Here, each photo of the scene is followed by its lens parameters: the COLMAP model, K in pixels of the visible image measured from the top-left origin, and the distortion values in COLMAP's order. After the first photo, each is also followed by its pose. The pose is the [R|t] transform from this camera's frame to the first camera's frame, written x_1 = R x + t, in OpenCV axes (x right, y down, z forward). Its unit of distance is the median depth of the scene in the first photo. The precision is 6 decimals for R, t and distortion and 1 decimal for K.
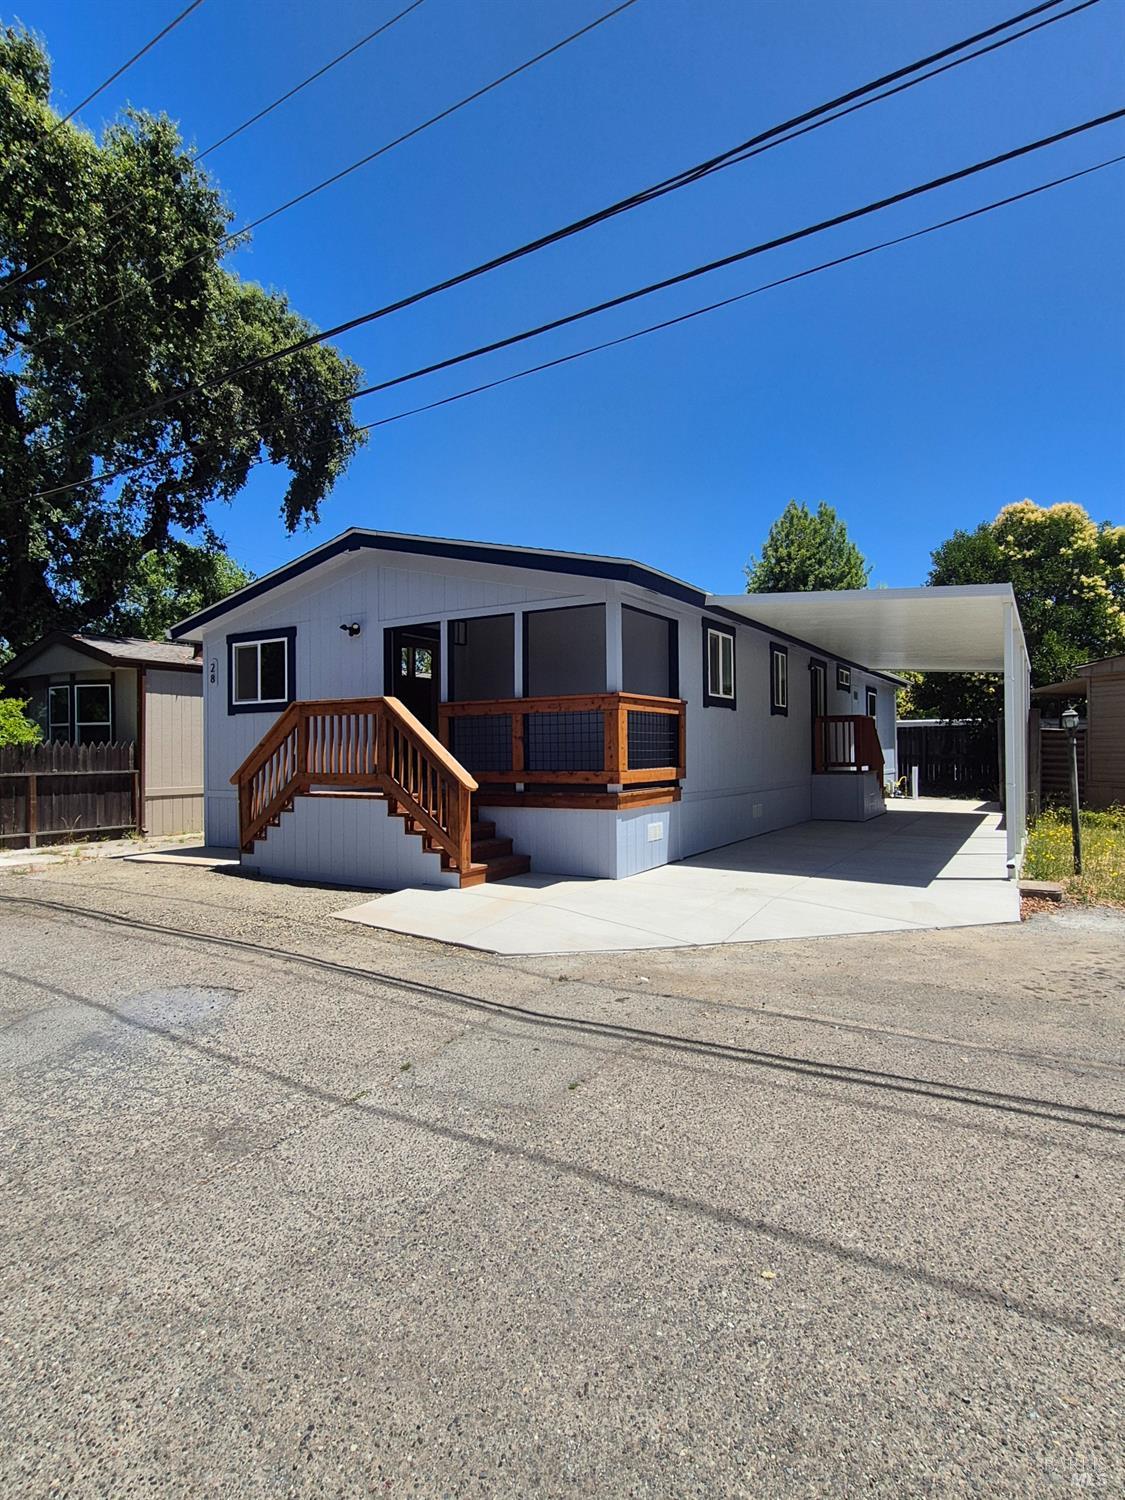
lens RADIAL K [[770.8, 0, 585.3], [0, 770.8, 748.8], [0, 0, 1]] dist [-0.001620, -0.000418]
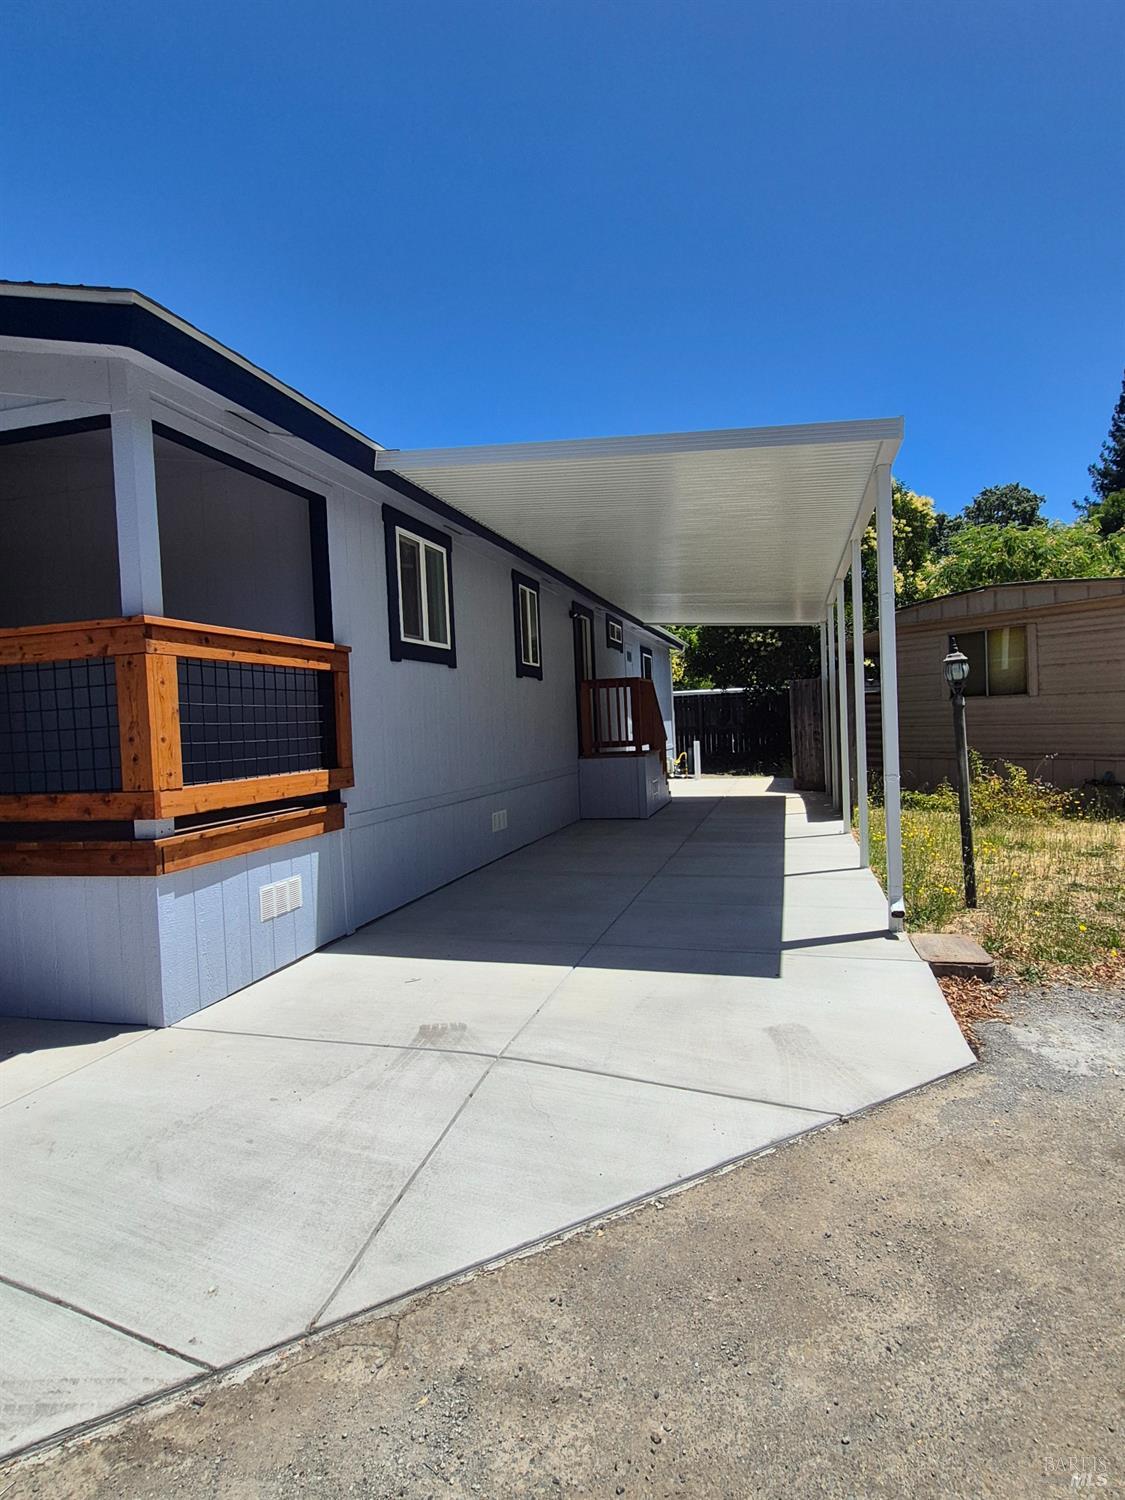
lens RADIAL K [[770.8, 0, 585.3], [0, 770.8, 748.8], [0, 0, 1]] dist [-0.001620, -0.000418]
pose [[0.958811, -0.041437, 0.281008, 0.138986], [0.033174, 0.998868, 0.034100, -0.002278], [-0.282102, -0.023373, 0.959100, 0.433373]]
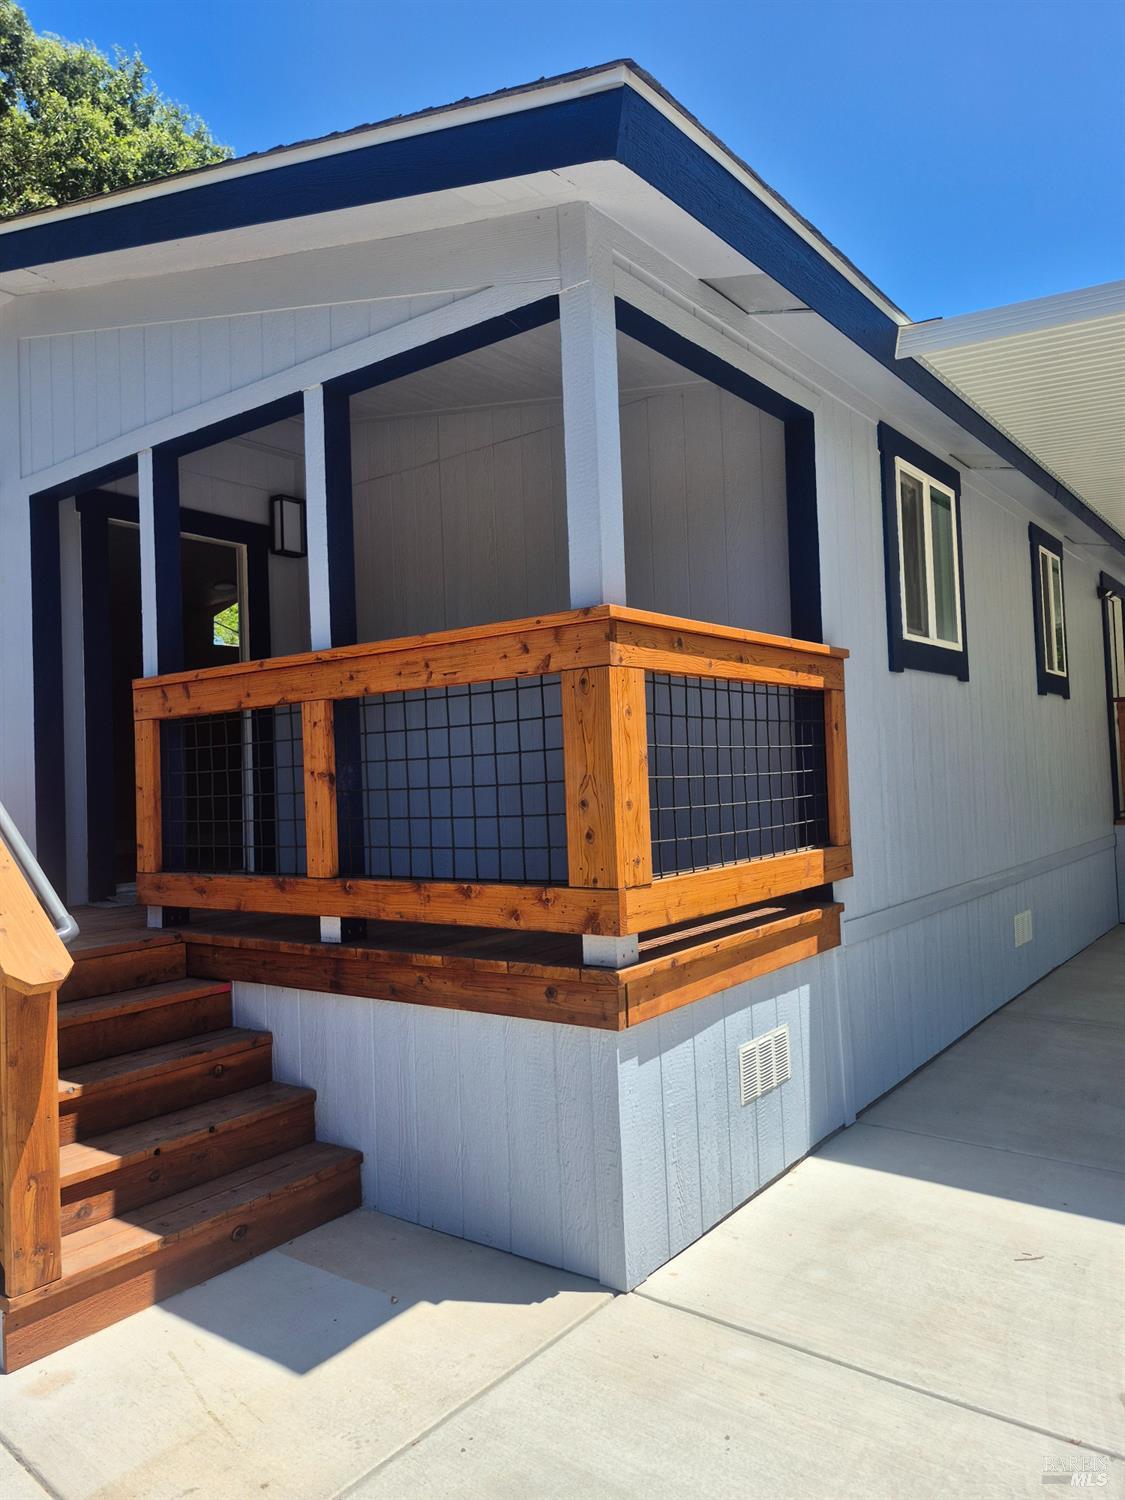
lens RADIAL K [[1002.1, 0, 567.2], [0, 1002.1, 742.1], [0, 0, 1]] dist [0.087057, -0.121084]
pose [[0.993454, -0.033599, -0.109178, 0.057904], [0.030460, 0.999077, -0.030299, -0.011357], [0.110095, 0.026775, 0.993560, 0.557404]]
